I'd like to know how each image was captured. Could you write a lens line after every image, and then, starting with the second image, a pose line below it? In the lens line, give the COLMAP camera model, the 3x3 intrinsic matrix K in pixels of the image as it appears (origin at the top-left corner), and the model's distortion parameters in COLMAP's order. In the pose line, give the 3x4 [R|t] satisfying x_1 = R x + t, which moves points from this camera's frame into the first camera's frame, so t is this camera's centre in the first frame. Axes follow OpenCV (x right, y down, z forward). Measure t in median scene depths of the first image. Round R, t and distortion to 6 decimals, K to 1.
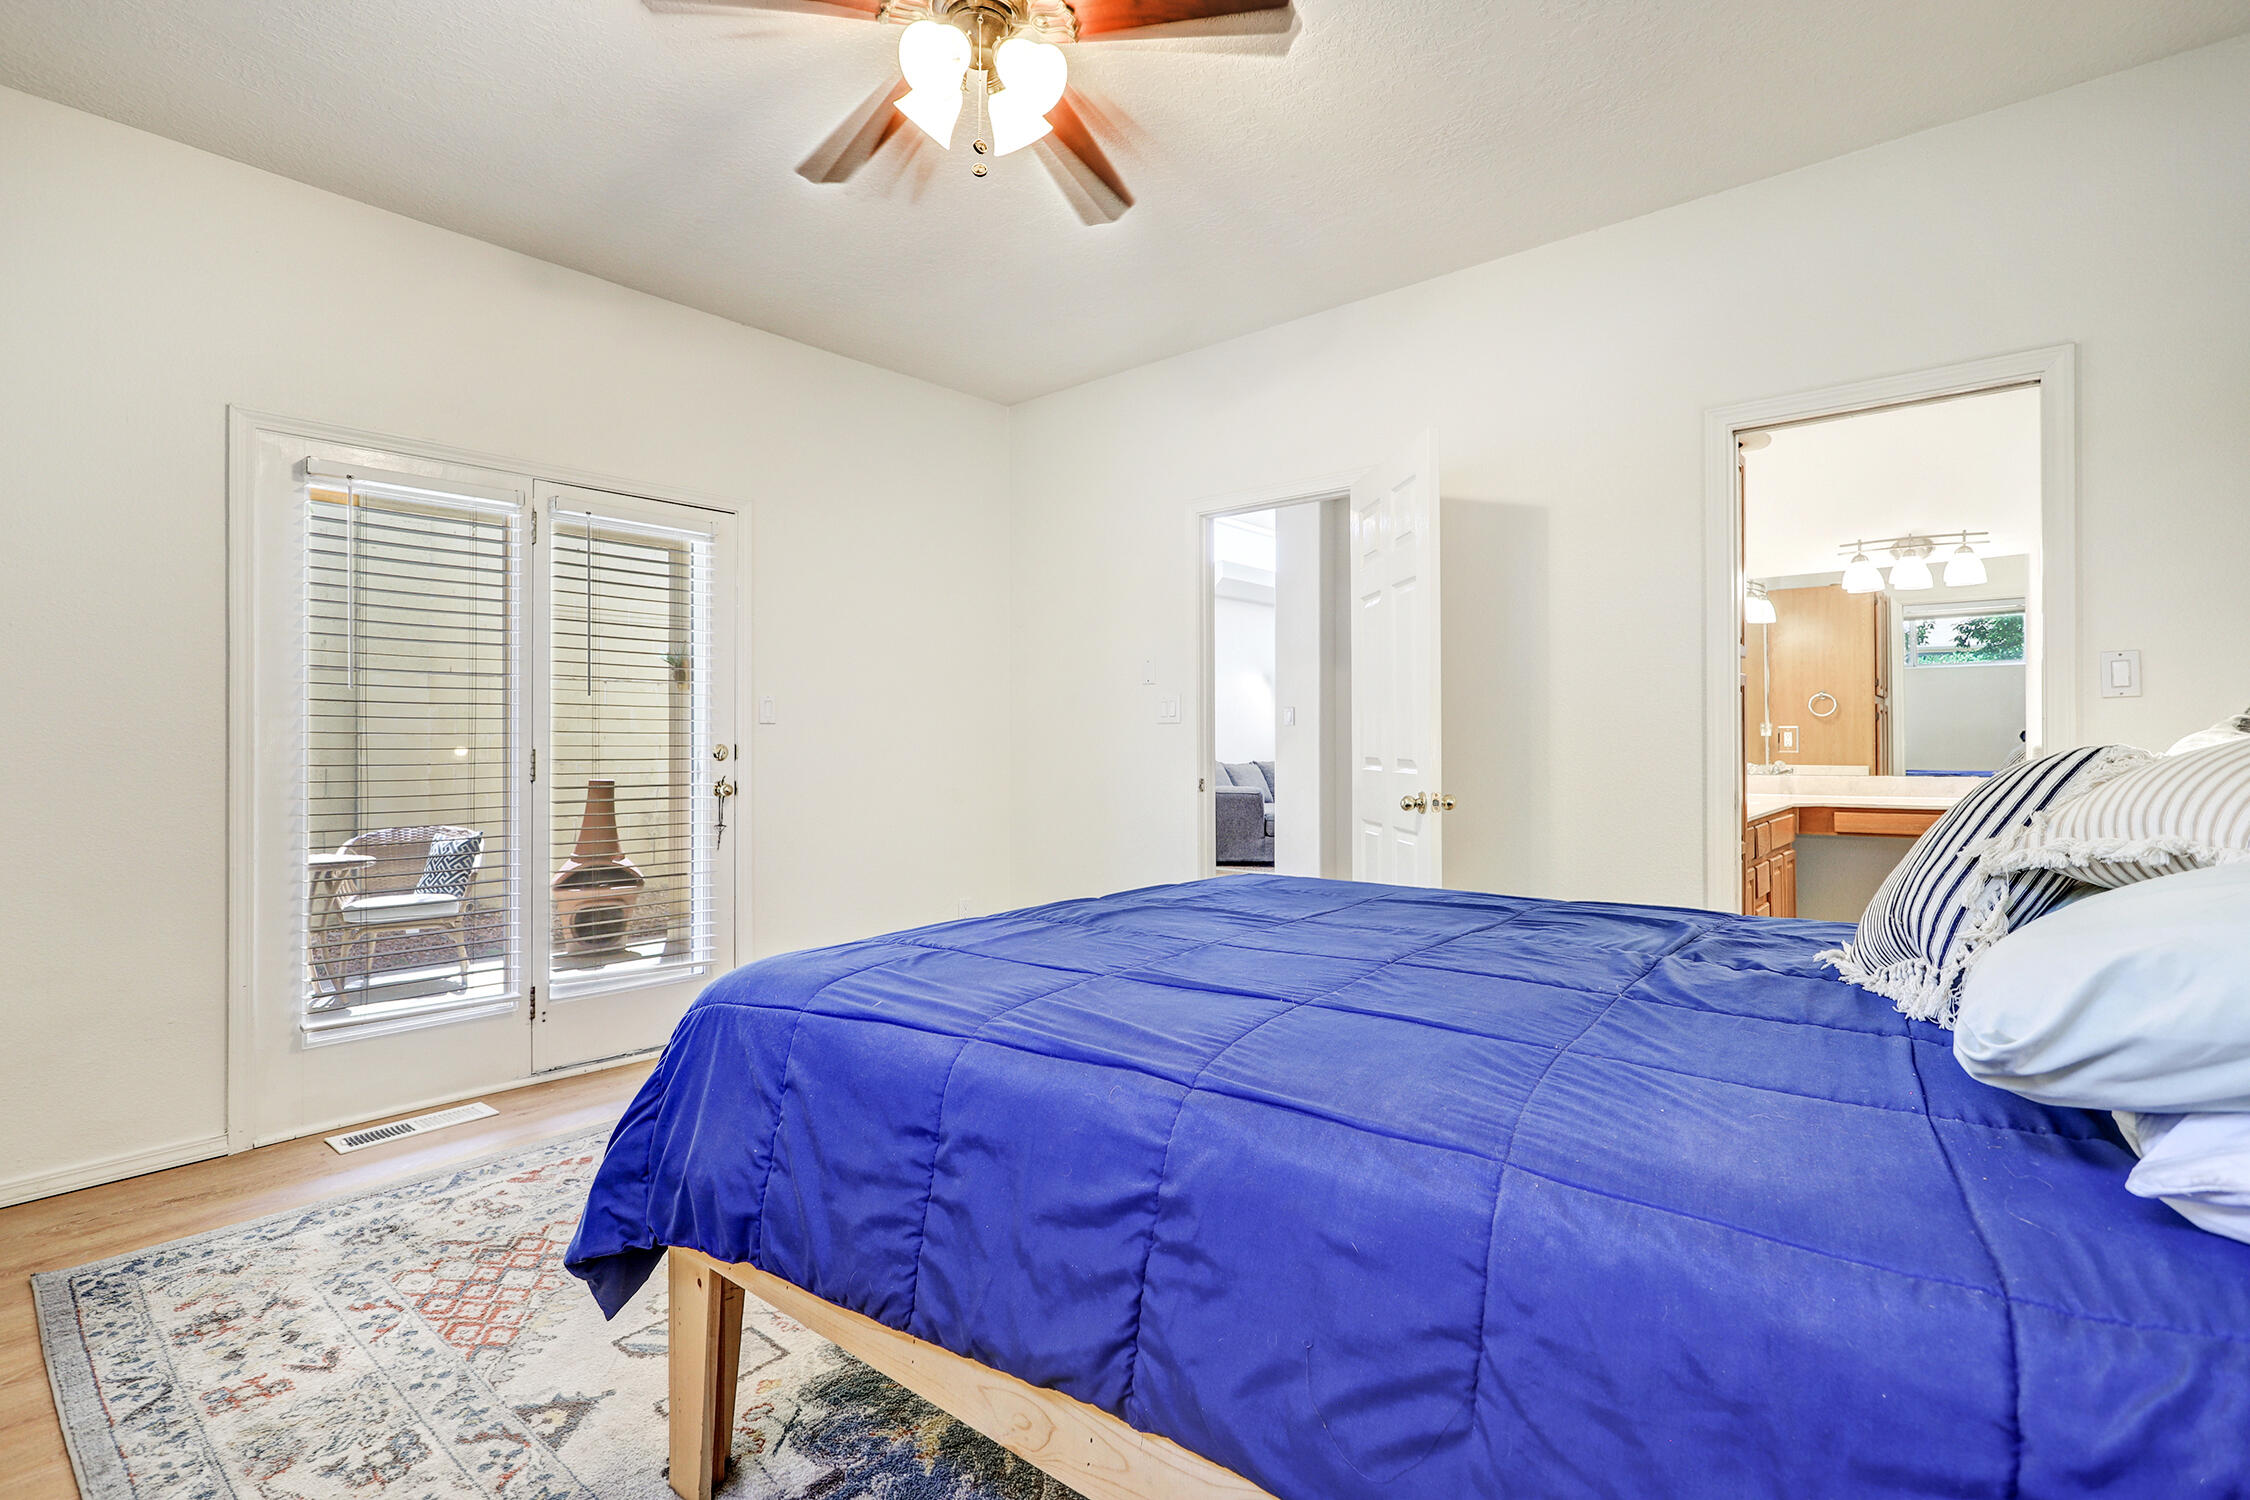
lens RADIAL K [[1074.6, 0, 1134.4], [0, 1074.6, 746.0], [0, 0, 1]] dist [-0.006379, -0.000759]
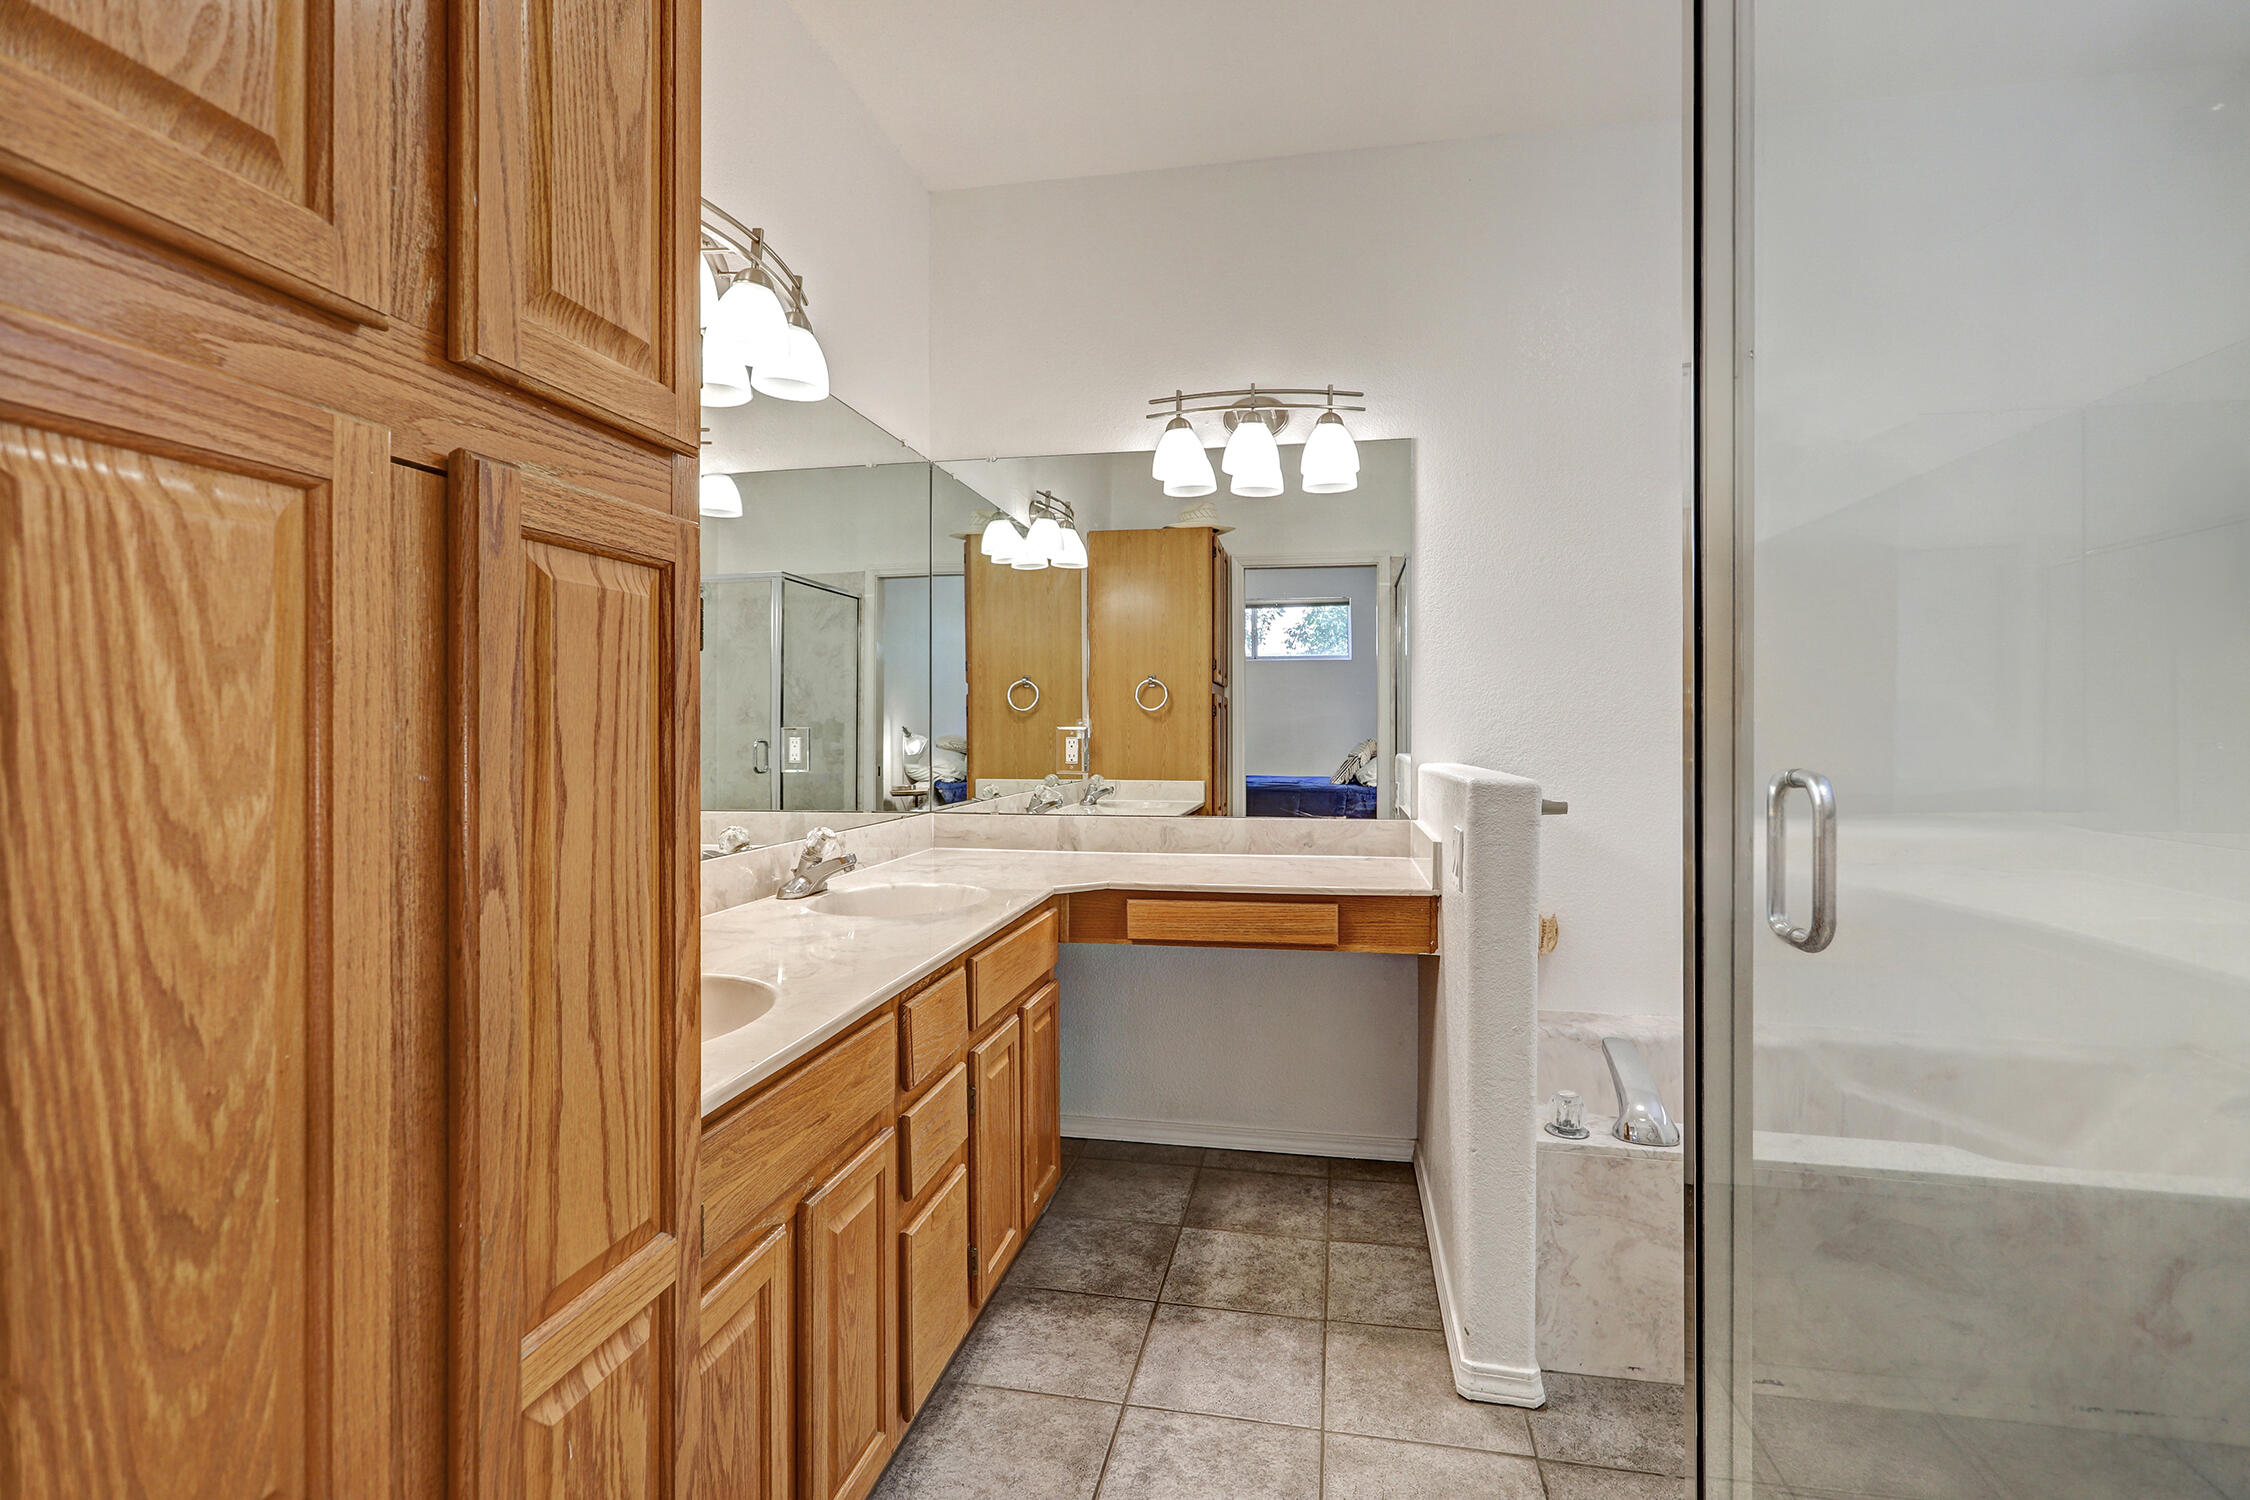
lens RADIAL K [[1074.6, 0, 1120.4], [0, 1074.6, 740.8], [0, 0, 1]] dist [-0.006379, -0.000759]
pose [[0.874475, -0.002316, 0.485065, 0.384495], [0.001426, 0.999997, 0.002204, -0.012492], [-0.485068, -0.001236, 0.874475, 0.532373]]
